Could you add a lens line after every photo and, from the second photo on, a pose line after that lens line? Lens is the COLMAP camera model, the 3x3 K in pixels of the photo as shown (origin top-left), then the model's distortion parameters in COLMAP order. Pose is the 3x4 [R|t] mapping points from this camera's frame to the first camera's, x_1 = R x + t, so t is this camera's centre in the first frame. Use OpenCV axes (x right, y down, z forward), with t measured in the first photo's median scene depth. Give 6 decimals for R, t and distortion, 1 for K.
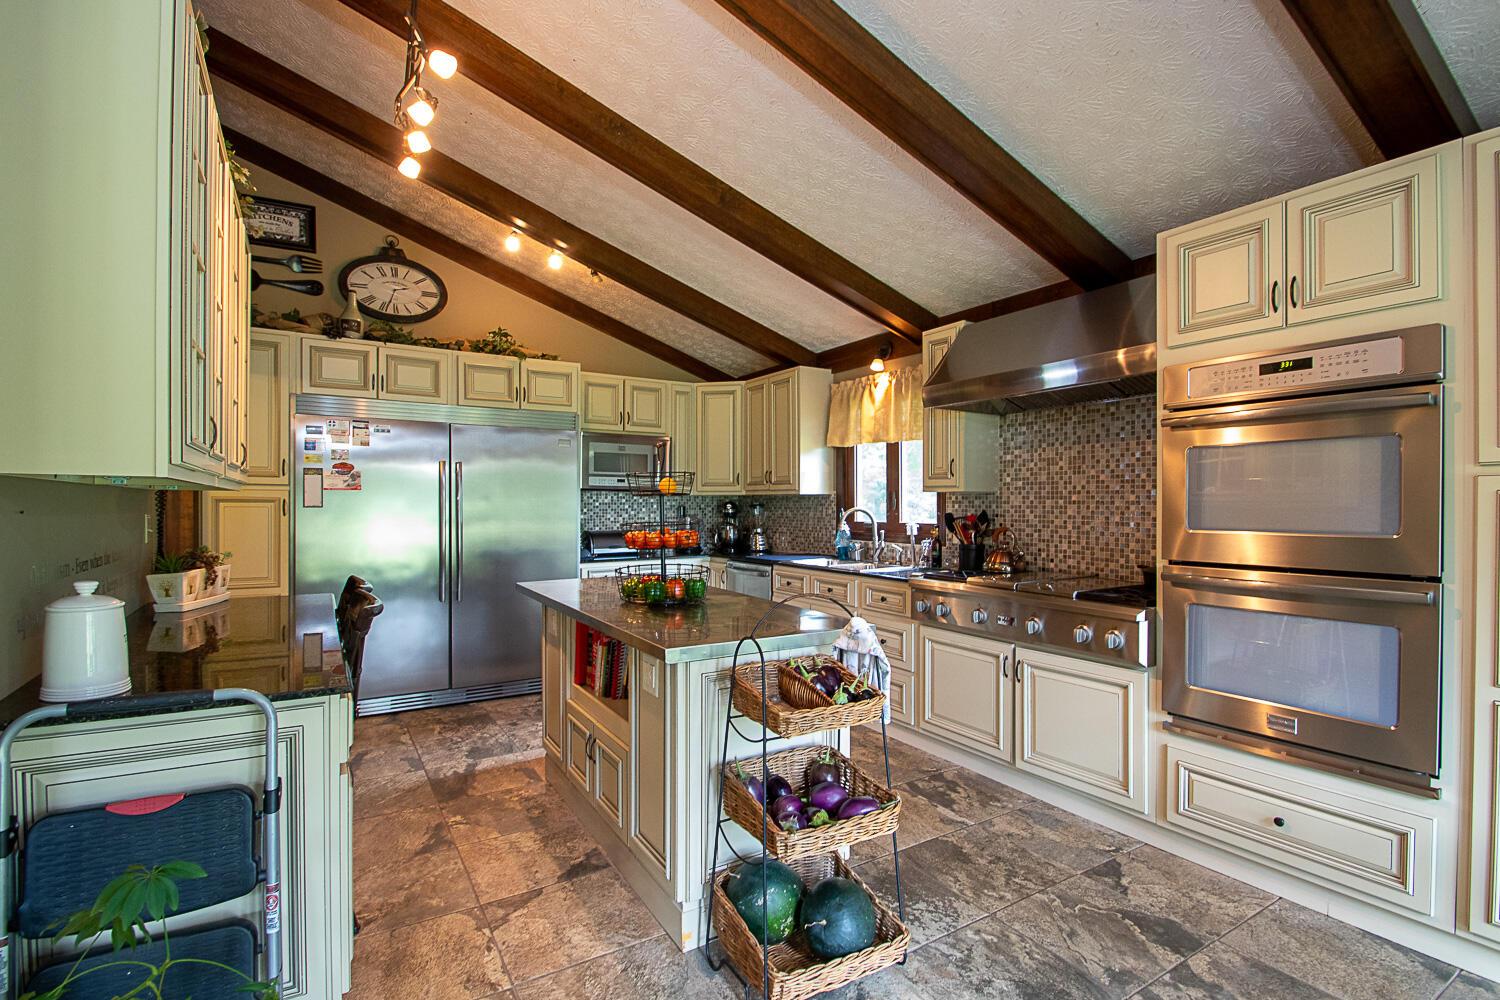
lens RADIAL K [[723.1, 0, 756.9], [0, 723.1, 509.6], [0, 0, 1]] dist [-0.000888, -0.003949]
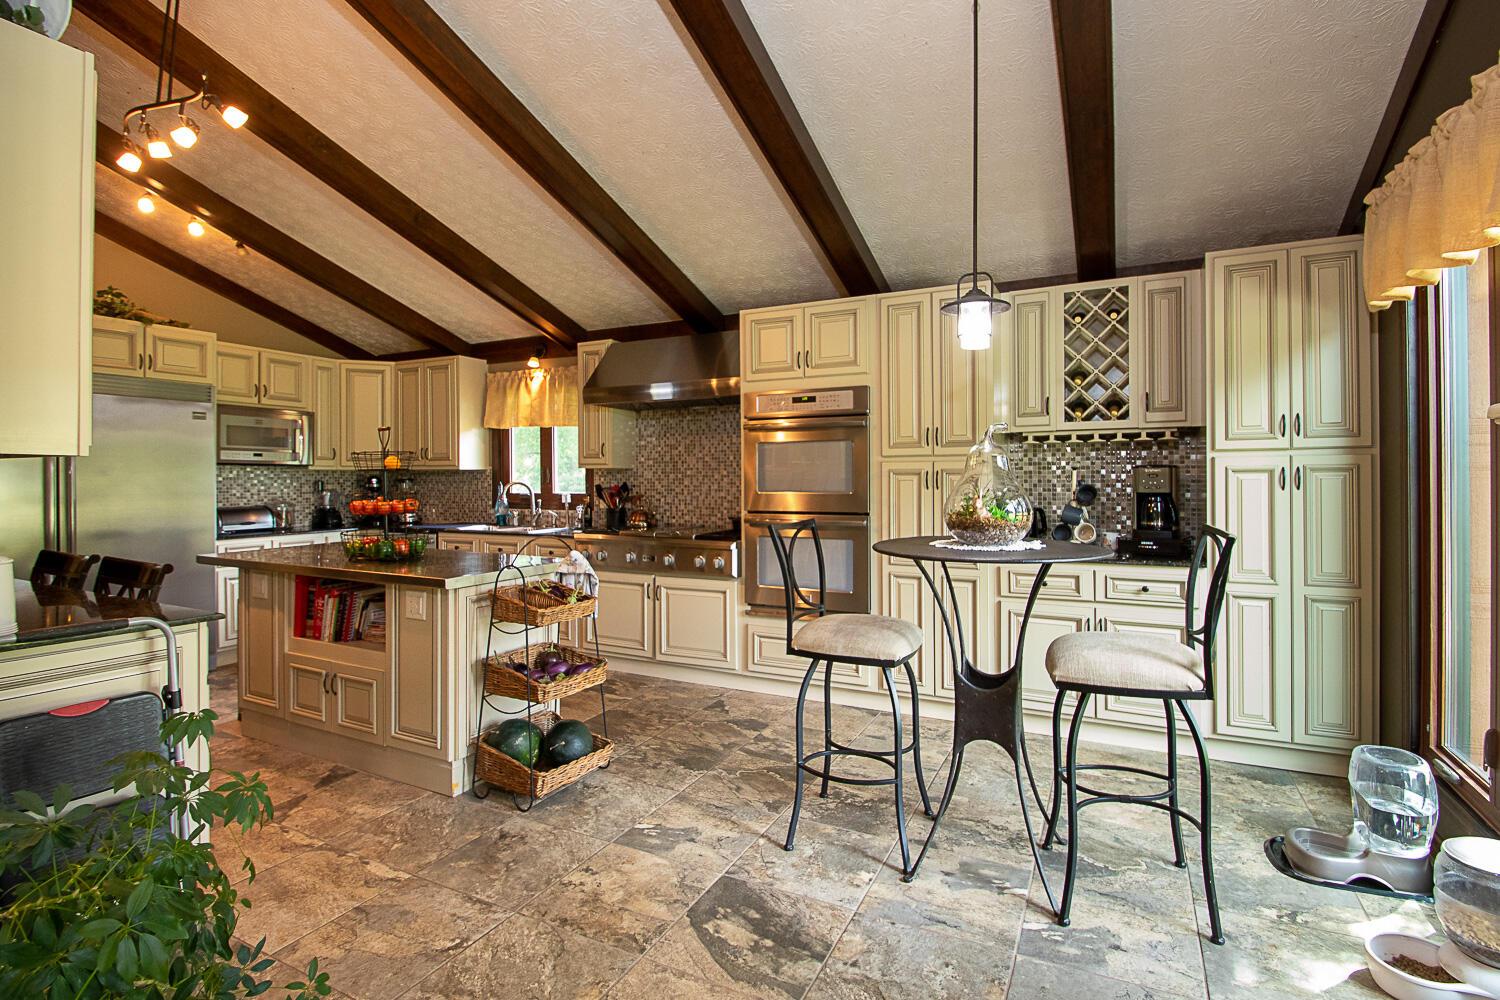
lens RADIAL K [[723.1, 0, 765.5], [0, 723.1, 479.5], [0, 0, 1]] dist [-0.000888, -0.003949]
pose [[0.849642, -0.004076, 0.527344, -0.209799], [0.007527, 0.999962, -0.004399, 0.004866], [-0.527306, 0.007706, 0.849641, -0.333720]]
